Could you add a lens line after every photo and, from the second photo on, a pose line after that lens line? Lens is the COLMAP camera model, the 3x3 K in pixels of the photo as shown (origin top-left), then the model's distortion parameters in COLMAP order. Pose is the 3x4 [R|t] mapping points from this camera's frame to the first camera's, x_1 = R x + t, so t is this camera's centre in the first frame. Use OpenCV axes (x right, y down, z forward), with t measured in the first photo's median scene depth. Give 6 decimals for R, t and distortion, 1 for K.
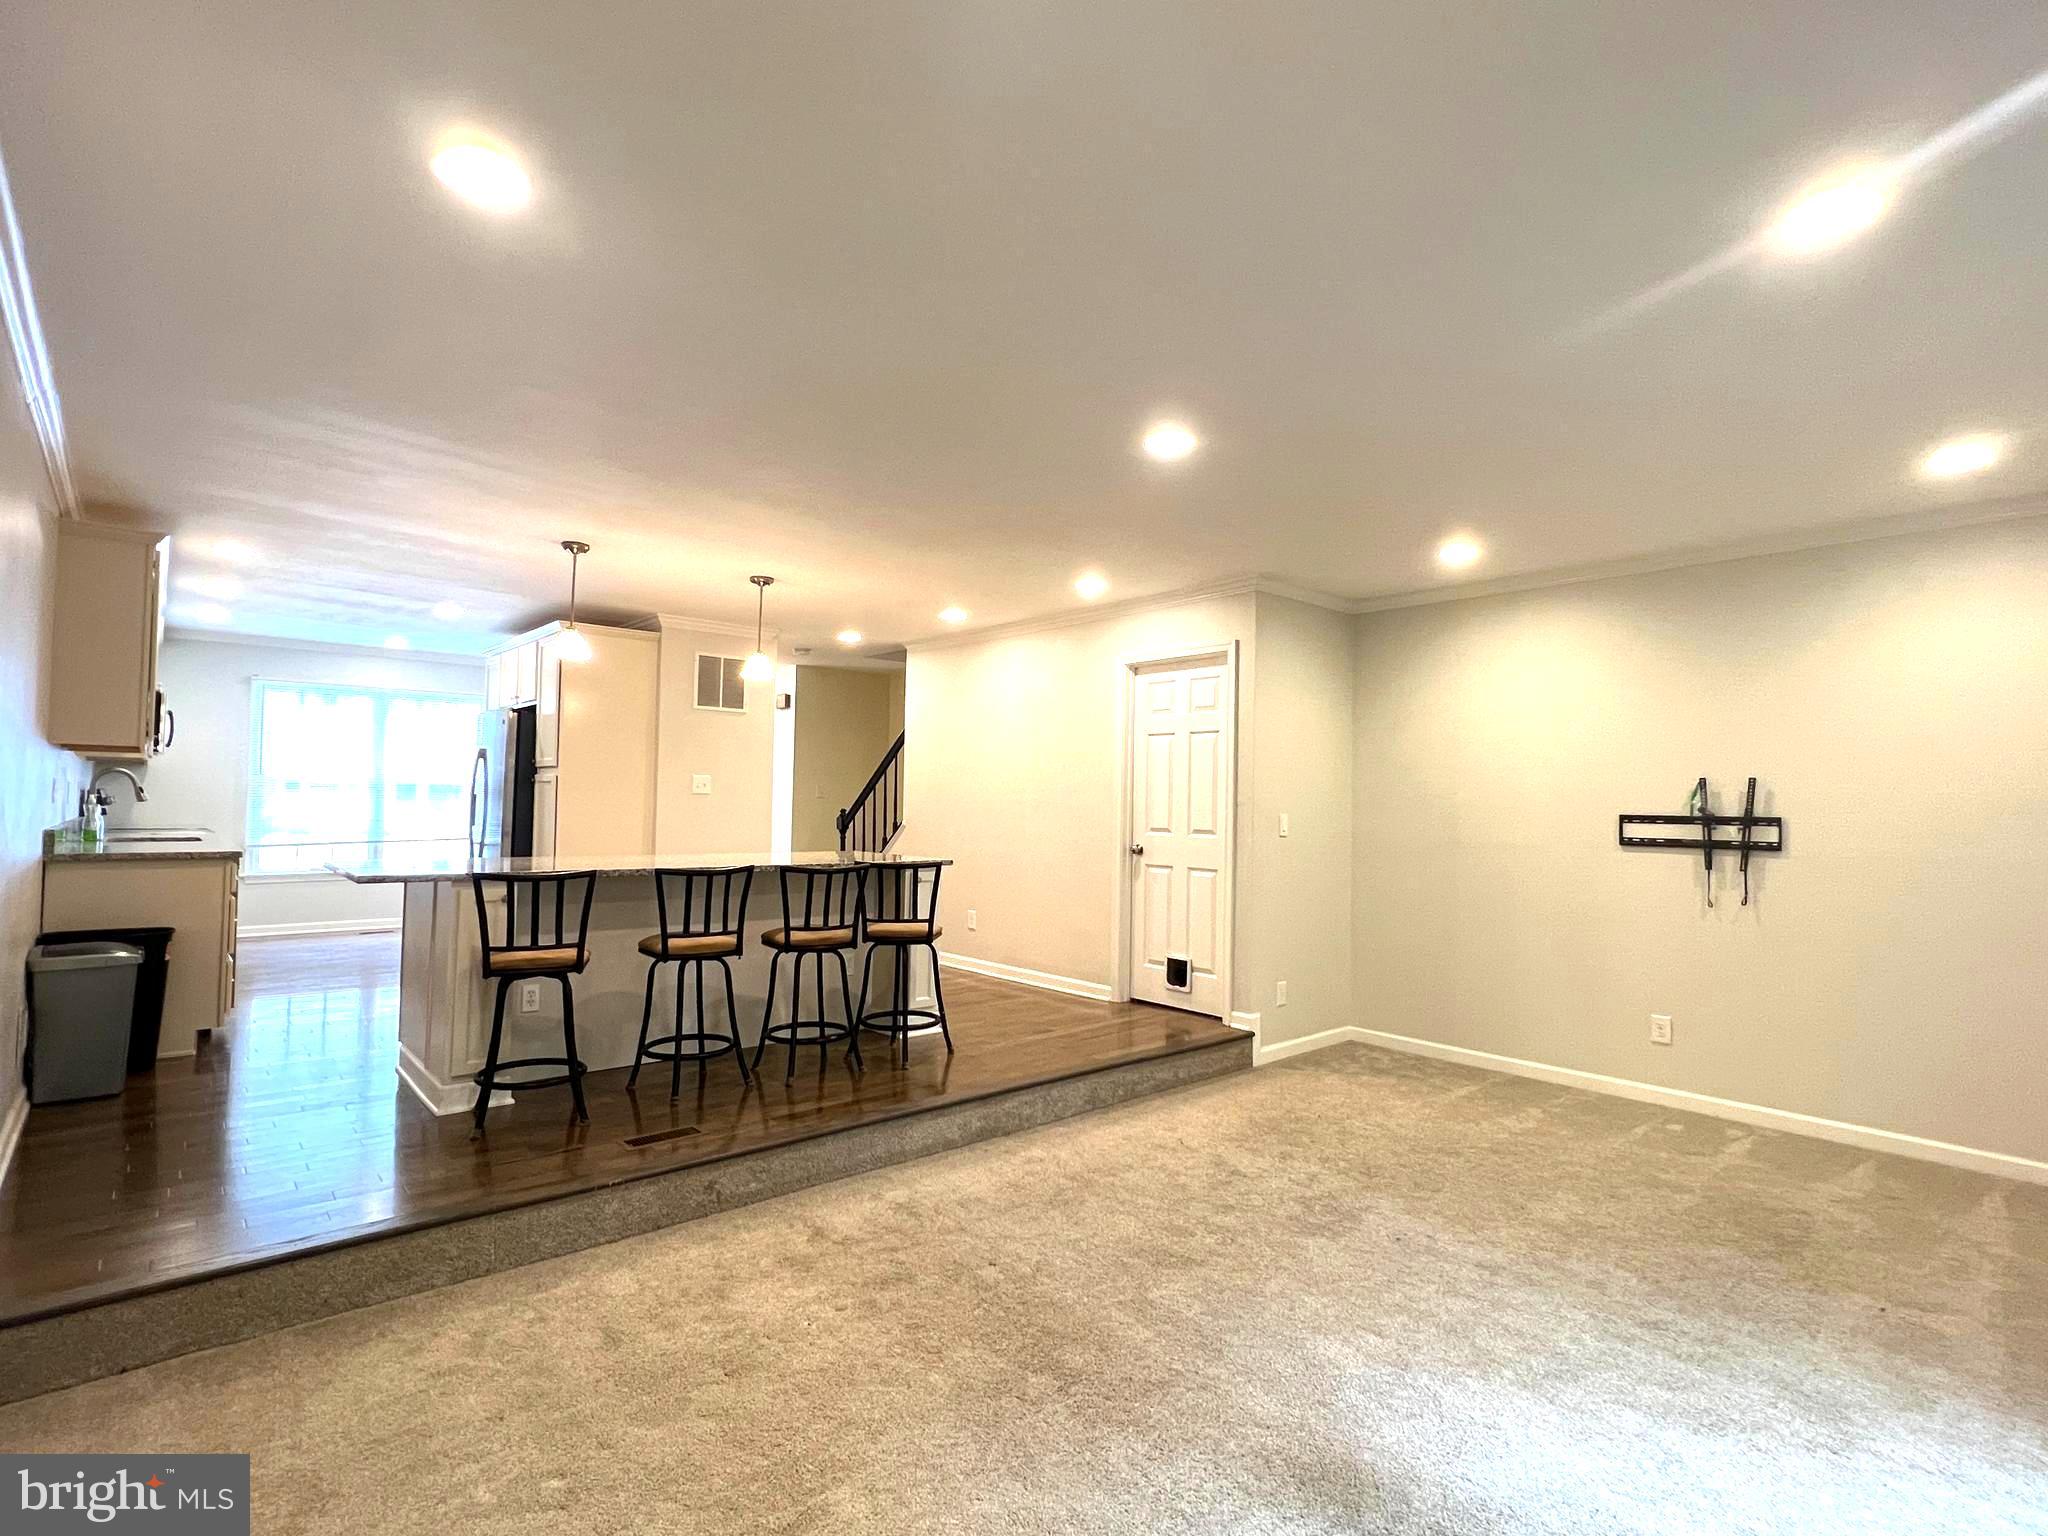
lens RADIAL K [[981.1, 0, 1019.7], [0, 981.1, 765.2], [0, 0, 1]] dist [0.002030, -0.001425]
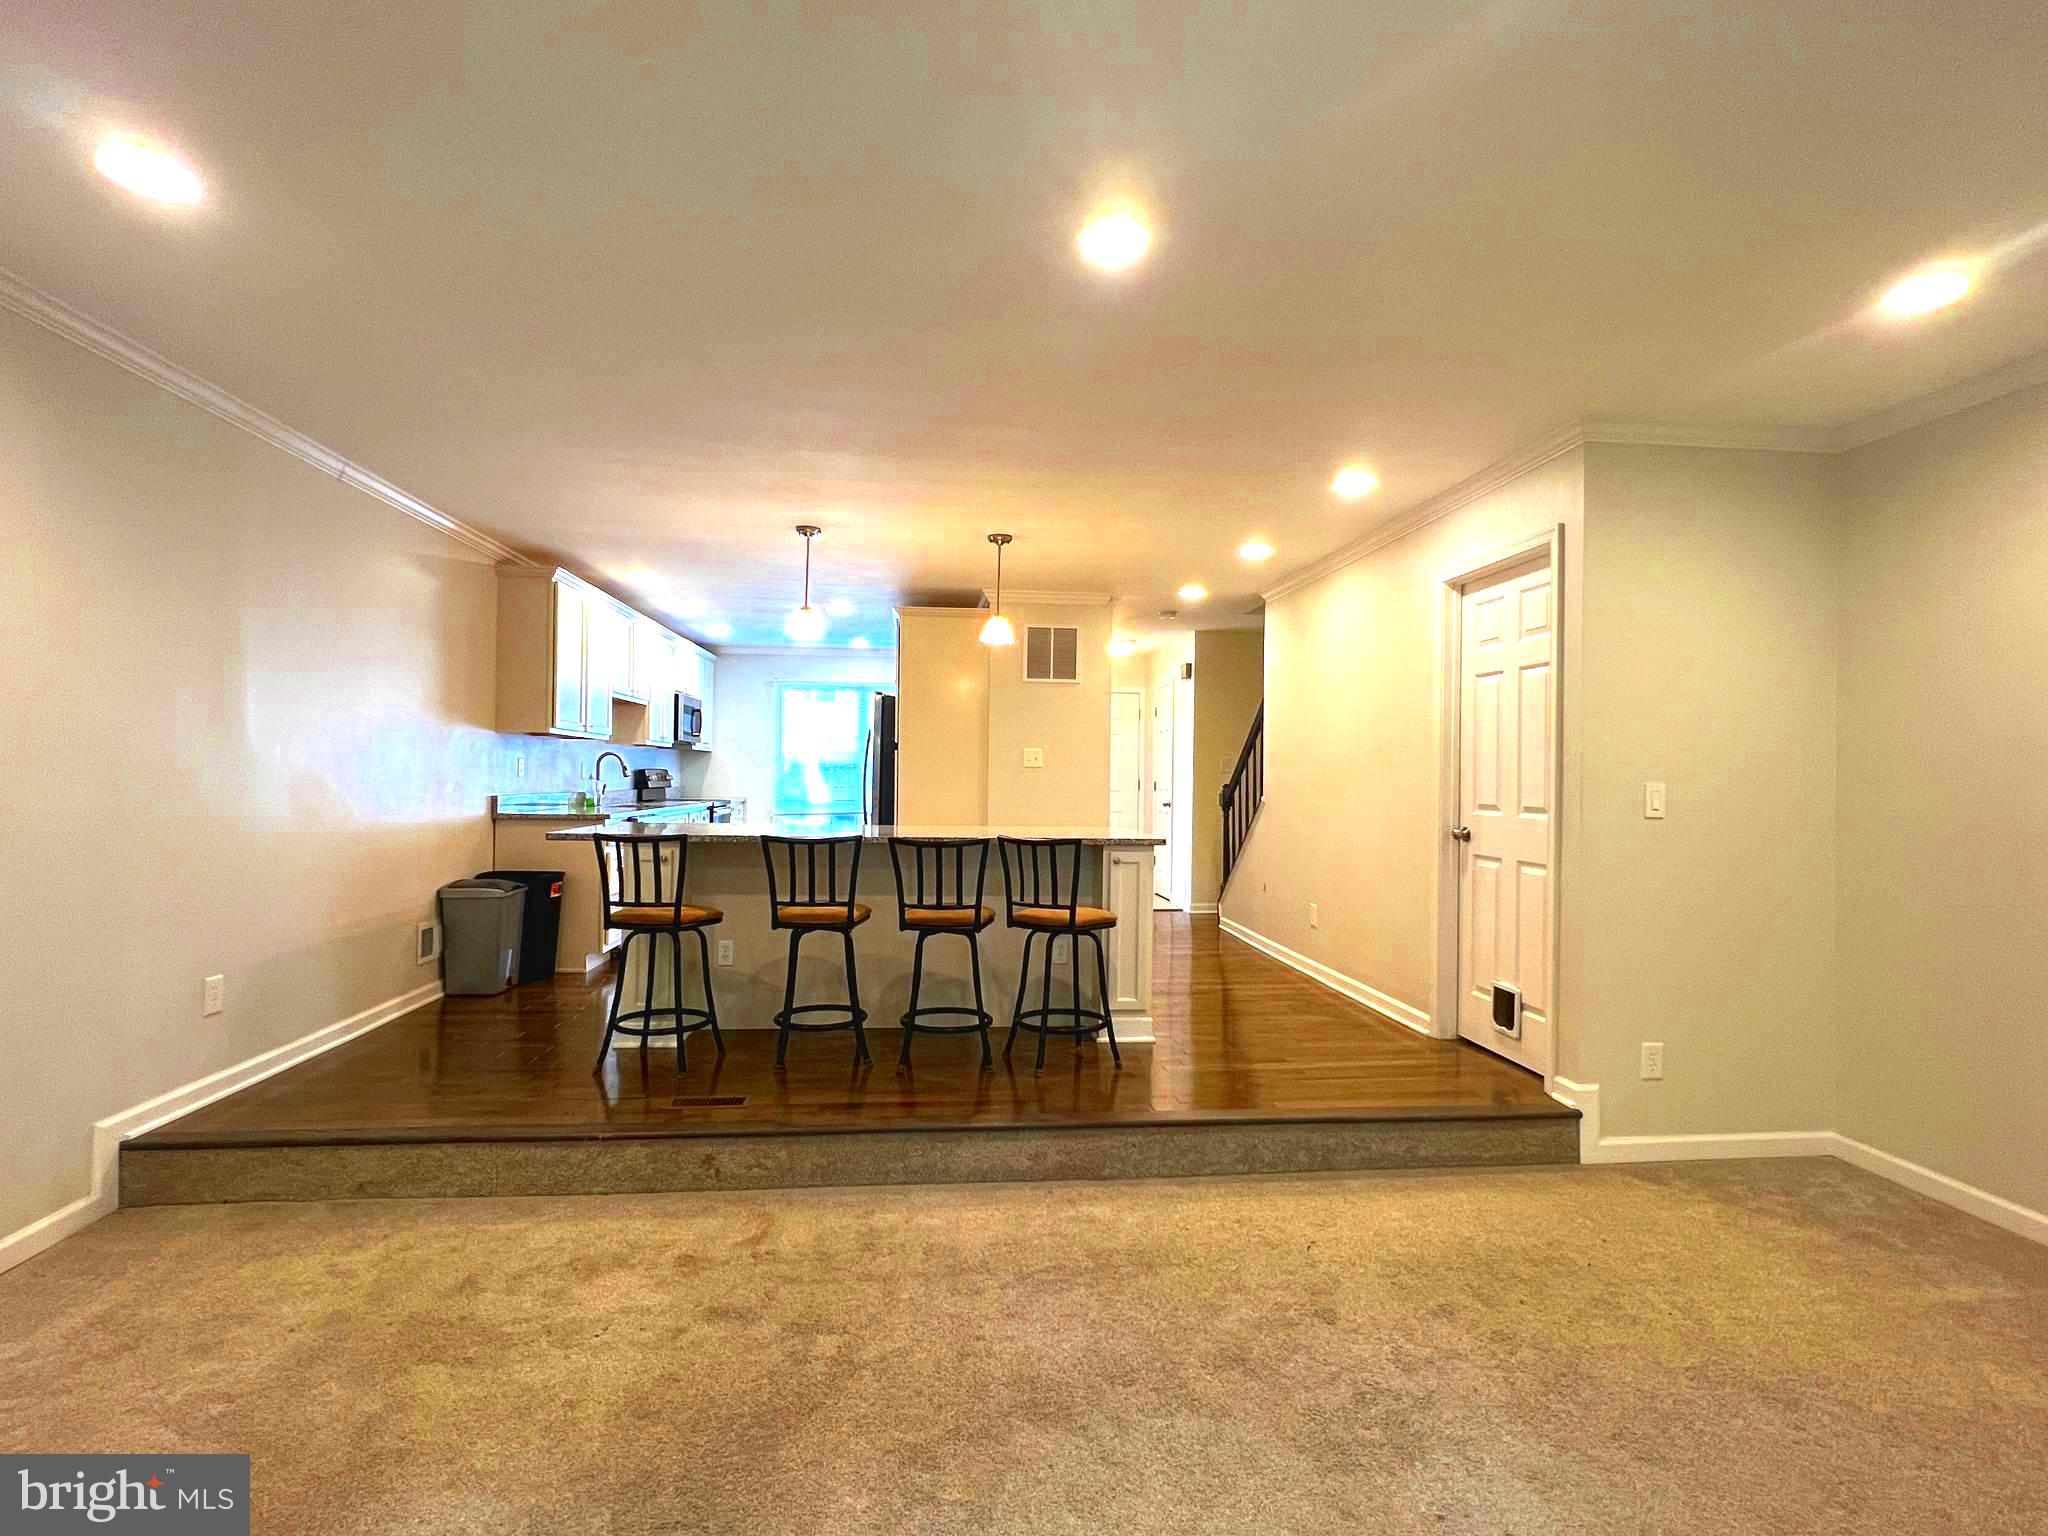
lens RADIAL K [[981.1, 0, 1026.3], [0, 981.1, 765.1], [0, 0, 1]] dist [0.002030, -0.001425]
pose [[0.817523, -0.014259, -0.575719, 0.333157], [0.024687, 0.999642, 0.010297, 0.023161], [0.575366, -0.022631, 0.817583, 0.260516]]
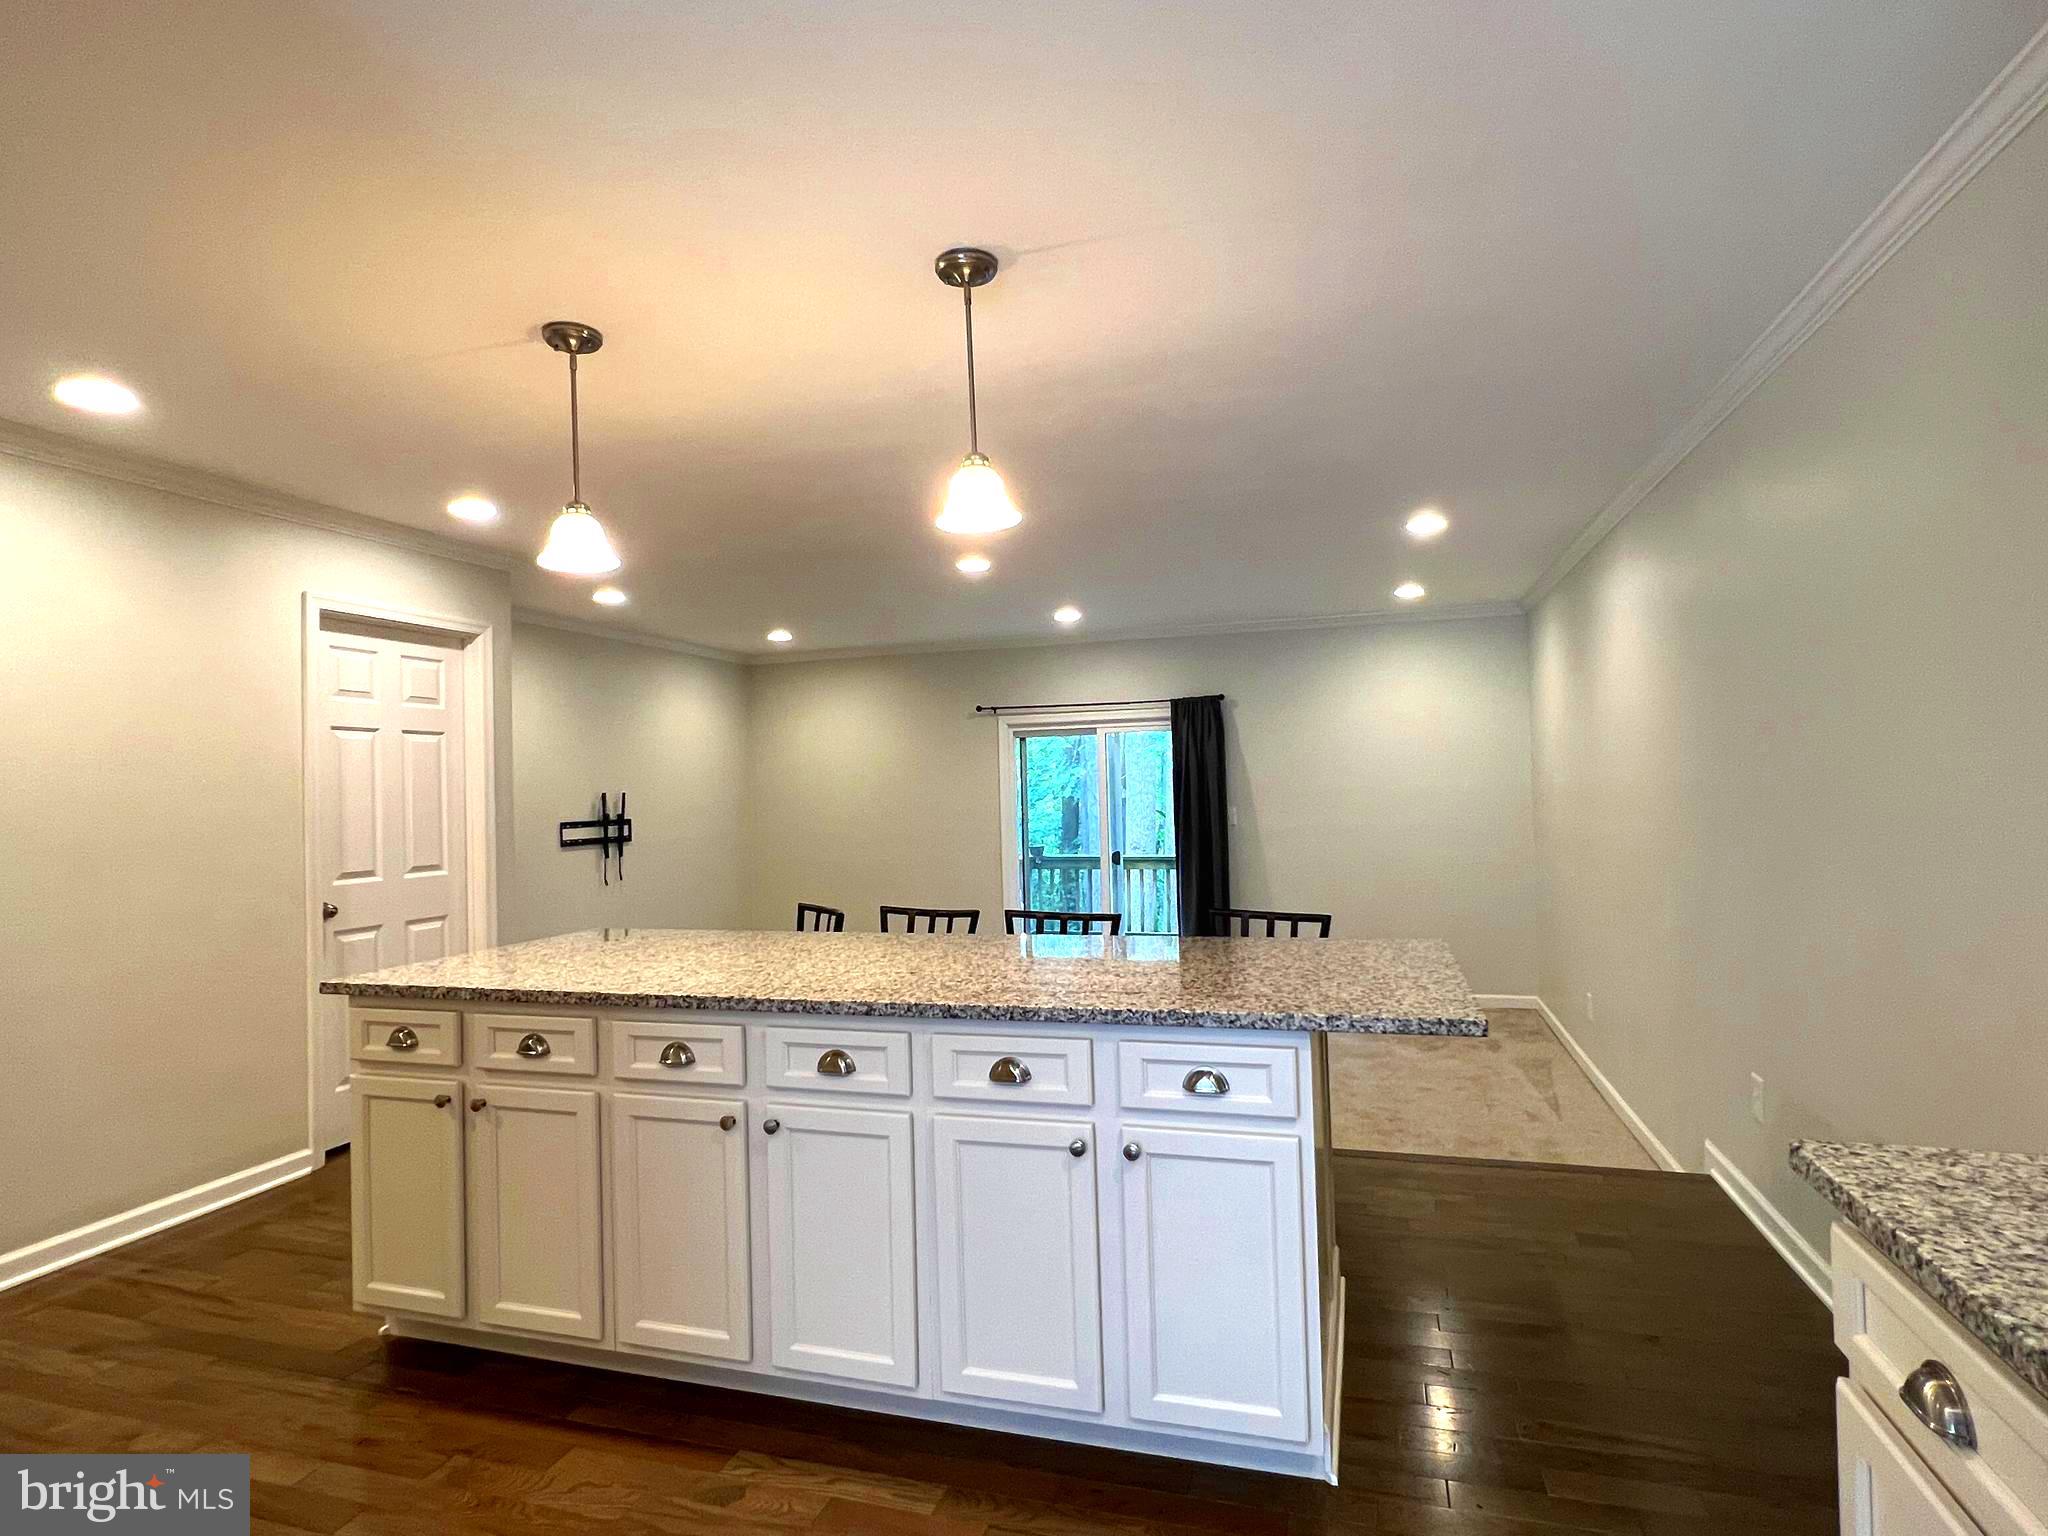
lens RADIAL K [[1082.5, 0, 1028.3], [0, 1082.5, 771.5], [0, 0, 1]] dist [0.004771, -0.000202]
pose [[-0.529840, 0.013416, 0.847992, -0.848786], [-0.011563, 0.999668, -0.023040, 0.010311], [-0.848019, -0.022013, -0.529509, 1.193967]]
